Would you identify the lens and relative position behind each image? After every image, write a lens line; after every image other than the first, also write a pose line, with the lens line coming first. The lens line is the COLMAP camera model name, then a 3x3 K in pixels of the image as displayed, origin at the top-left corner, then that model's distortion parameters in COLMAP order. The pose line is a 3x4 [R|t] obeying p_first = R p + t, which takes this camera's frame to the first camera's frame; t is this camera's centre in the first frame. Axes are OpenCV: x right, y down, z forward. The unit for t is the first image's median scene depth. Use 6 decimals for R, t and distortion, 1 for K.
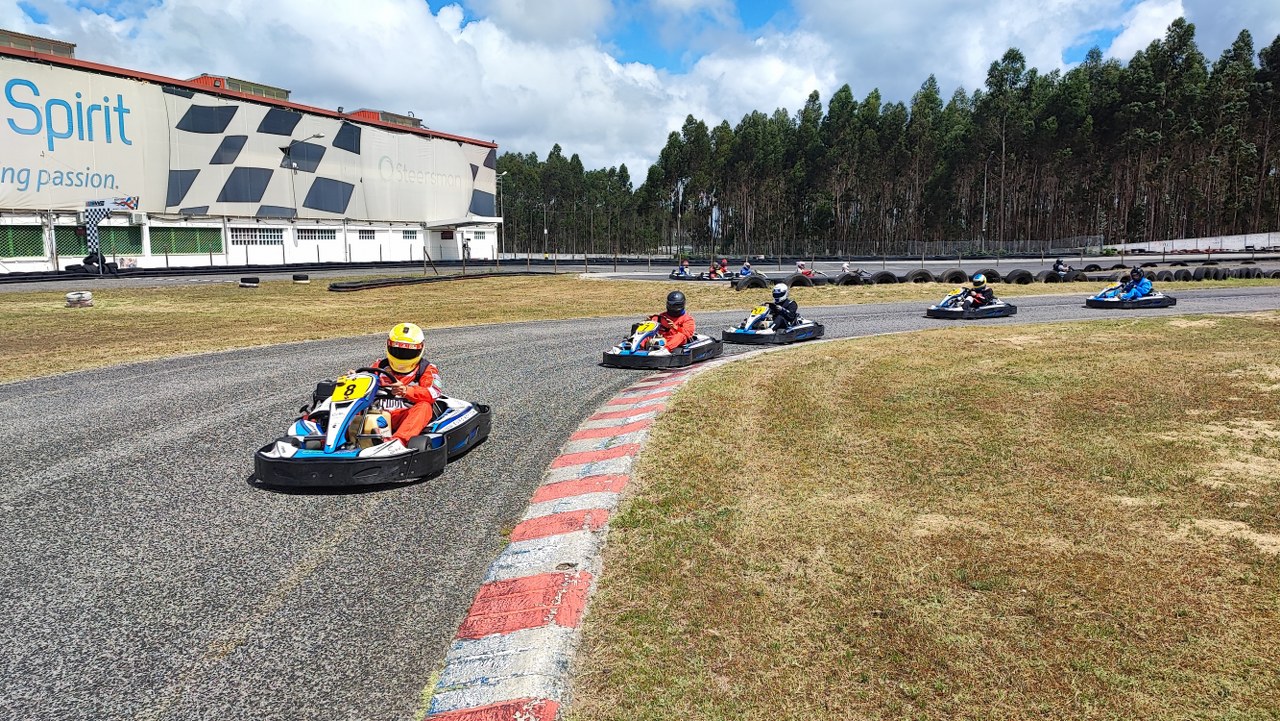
lens RADIAL K [[895.3, 0, 640.0], [0, 895.3, 360.5], [0, 0, 1]] dist [0.028658, -0.049803]
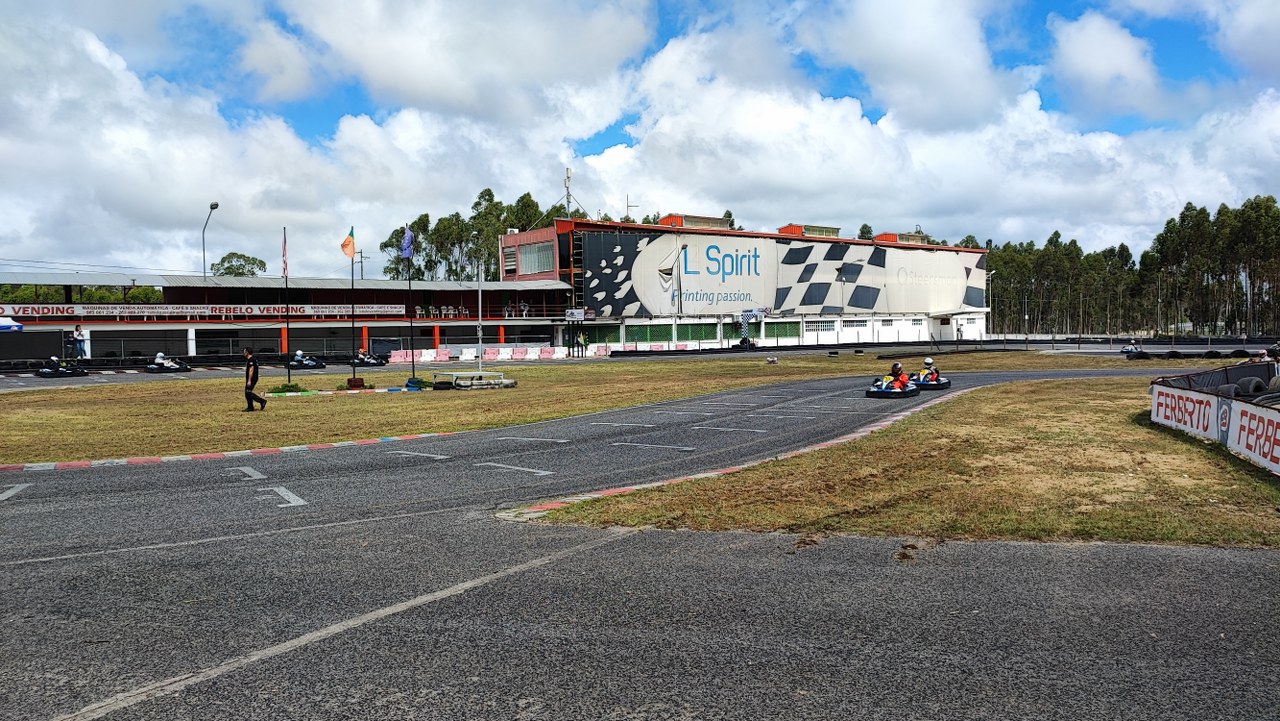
lens RADIAL K [[971.2, 0, 640.0], [0, 971.2, 360.5], [0, 0, 1]] dist [0.054982, -0.003307]
pose [[0.873895, 0.006637, -0.486070, 0.139474], [-0.049287, 0.995964, -0.075013, 0.072561], [0.483610, 0.089510, 0.870695, -0.705984]]
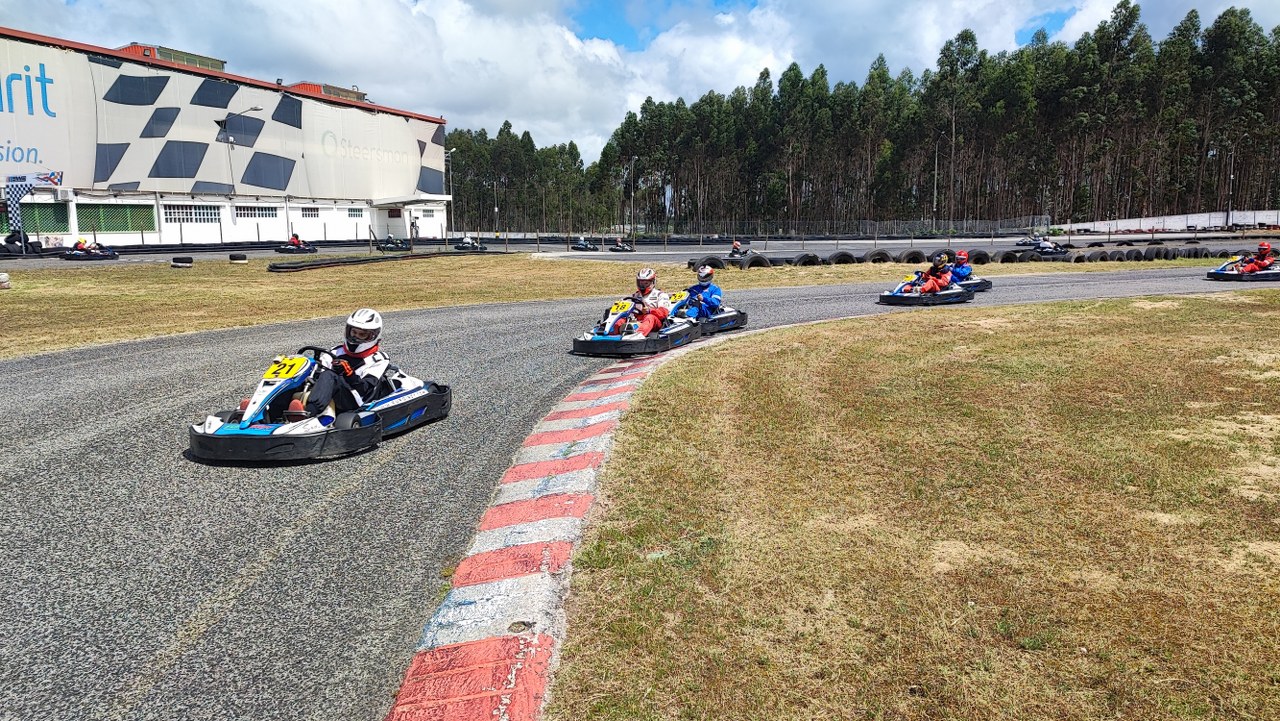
lens RADIAL K [[889.0, 0, 639.1], [0, 889.0, 364.1], [0, 0, 1]] dist [0.036090, -0.061623]
pose [[0.998616, -0.006147, 0.052230, -0.001921], [0.004680, 0.999592, 0.028164, -0.003115], [-0.052381, -0.027881, 0.998238, 0.022823]]
